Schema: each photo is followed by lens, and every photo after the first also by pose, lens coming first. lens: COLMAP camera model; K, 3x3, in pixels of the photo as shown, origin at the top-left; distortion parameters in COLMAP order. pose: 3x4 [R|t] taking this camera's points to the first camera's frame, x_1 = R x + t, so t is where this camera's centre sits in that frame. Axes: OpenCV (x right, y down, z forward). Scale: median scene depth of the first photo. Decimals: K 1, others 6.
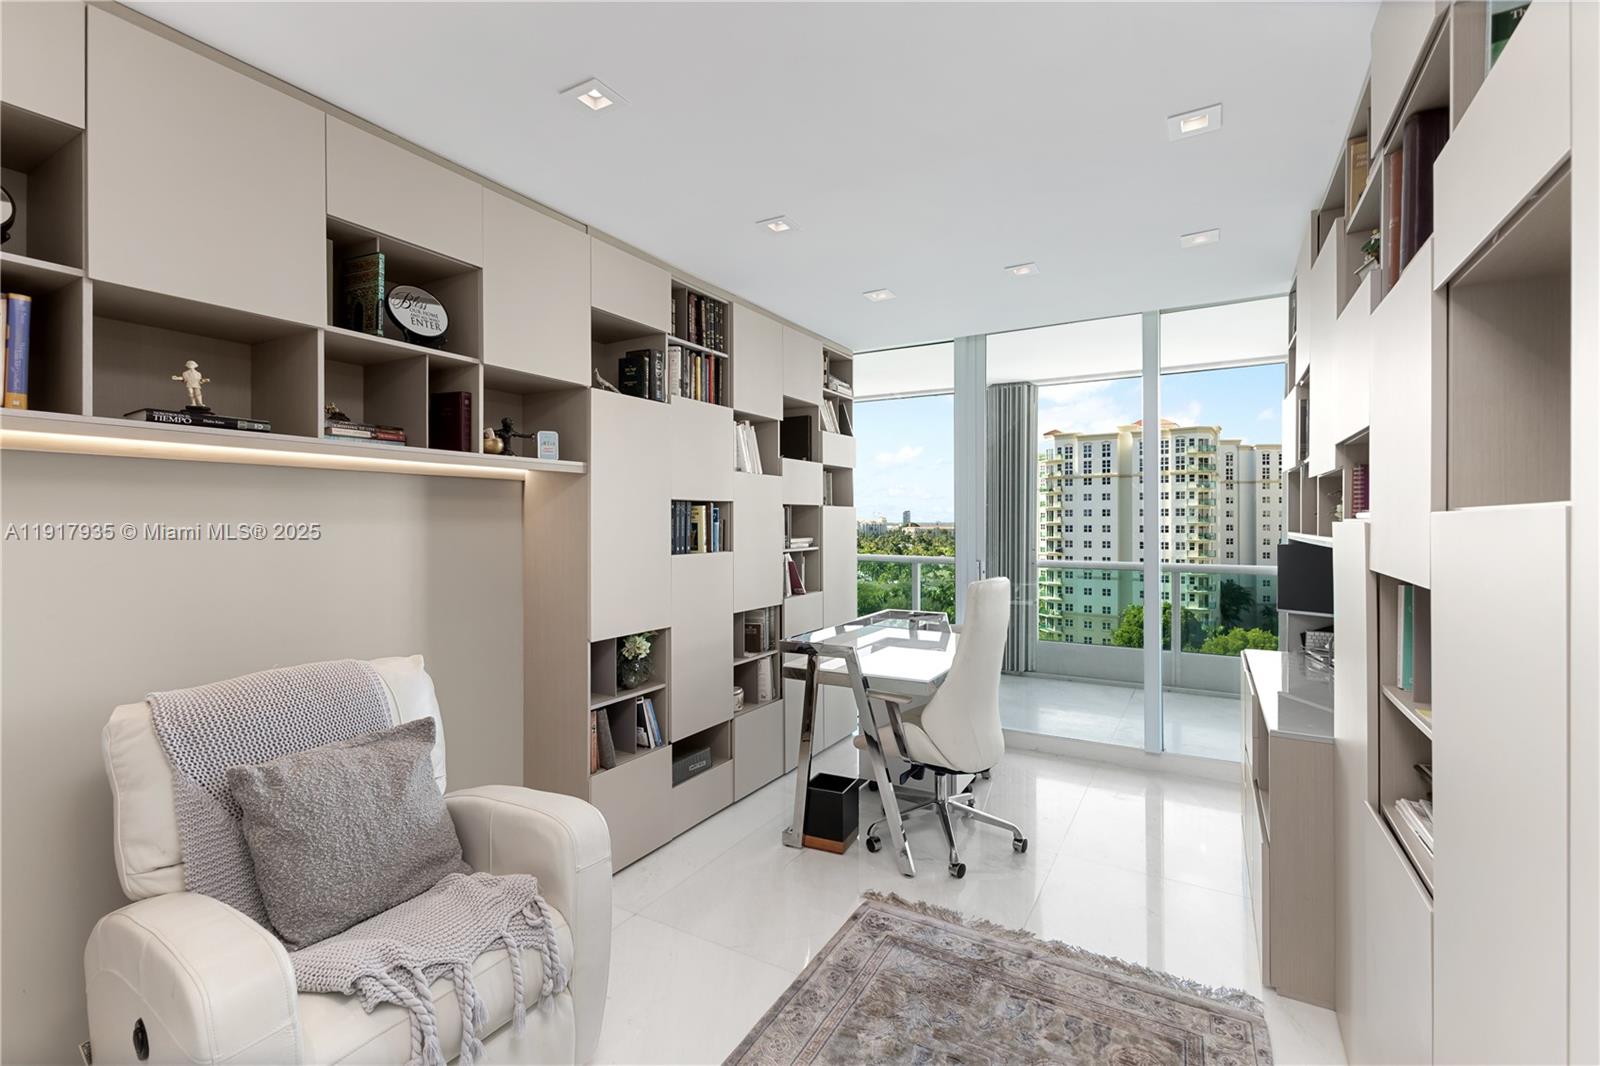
lens RADIAL K [[694.1, 0, 791.1], [0, 694.1, 525.0], [0, 0, 1]] dist [0.000519, 0.000102]
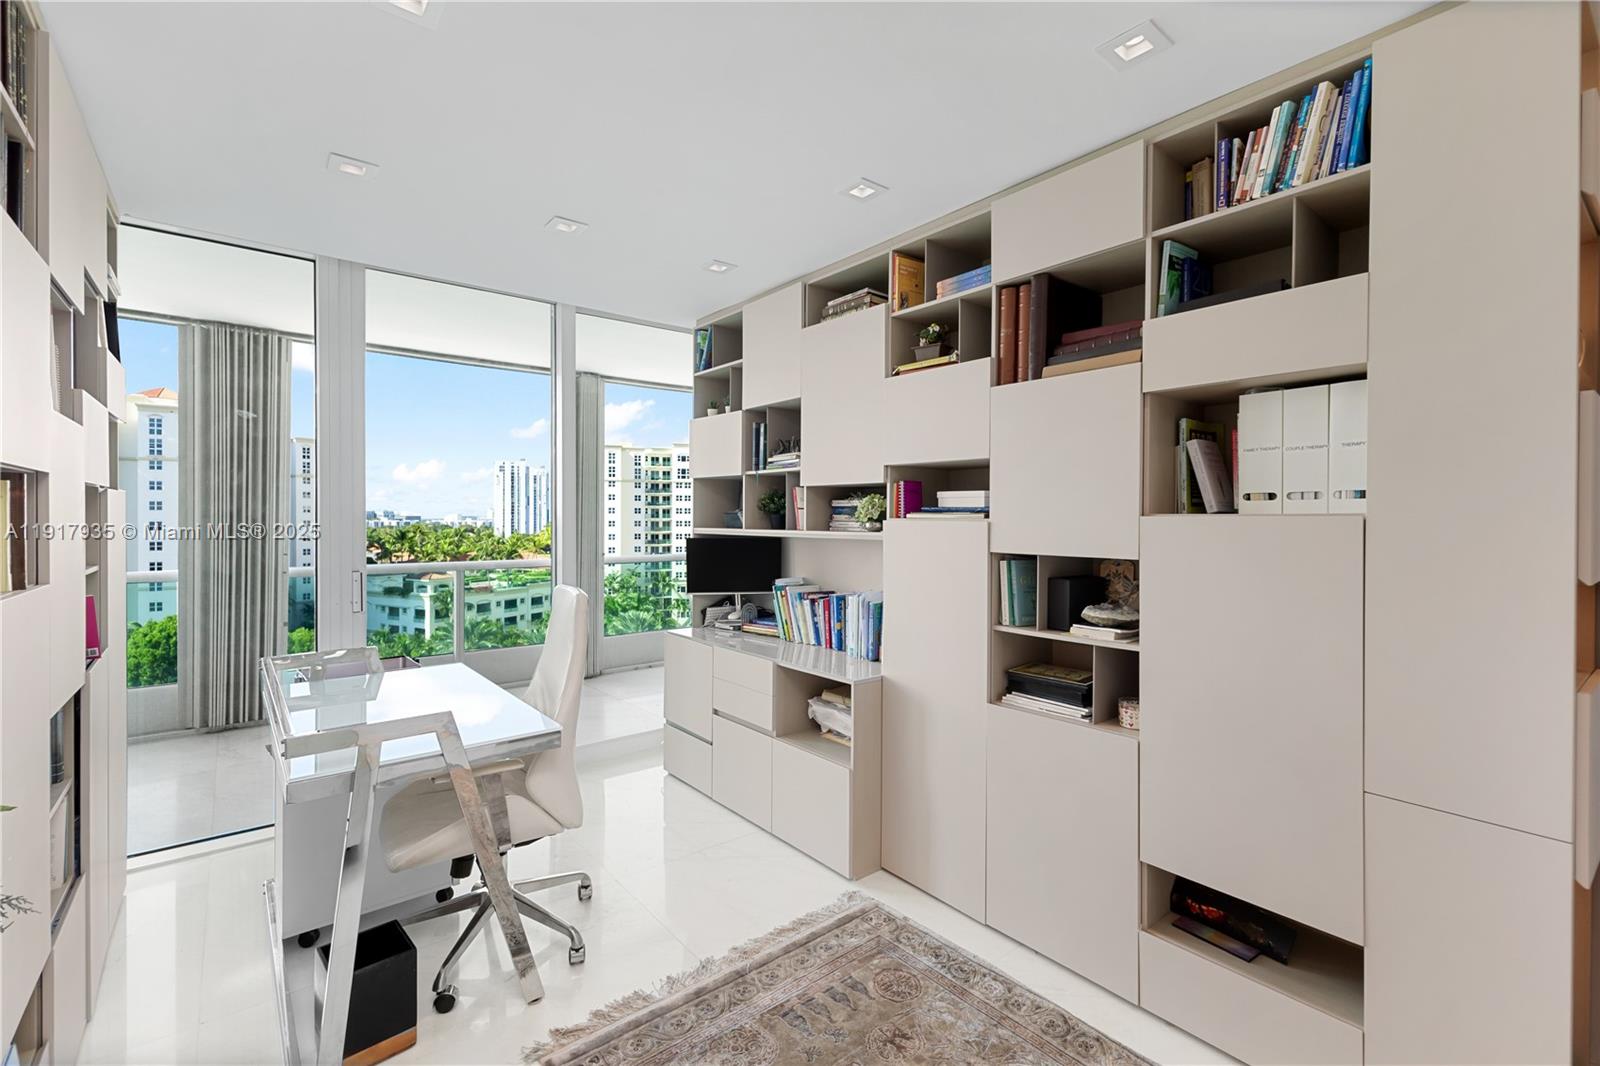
lens RADIAL K [[694.1, 0, 804.7], [0, 694.1, 526.8], [0, 0, 1]] dist [0.000519, 0.000102]
pose [[0.346442, -0.007369, 0.938042, -0.391020], [-0.000145, 0.999969, 0.007908, -0.001236], [-0.938071, -0.002876, 0.346431, 0.448482]]
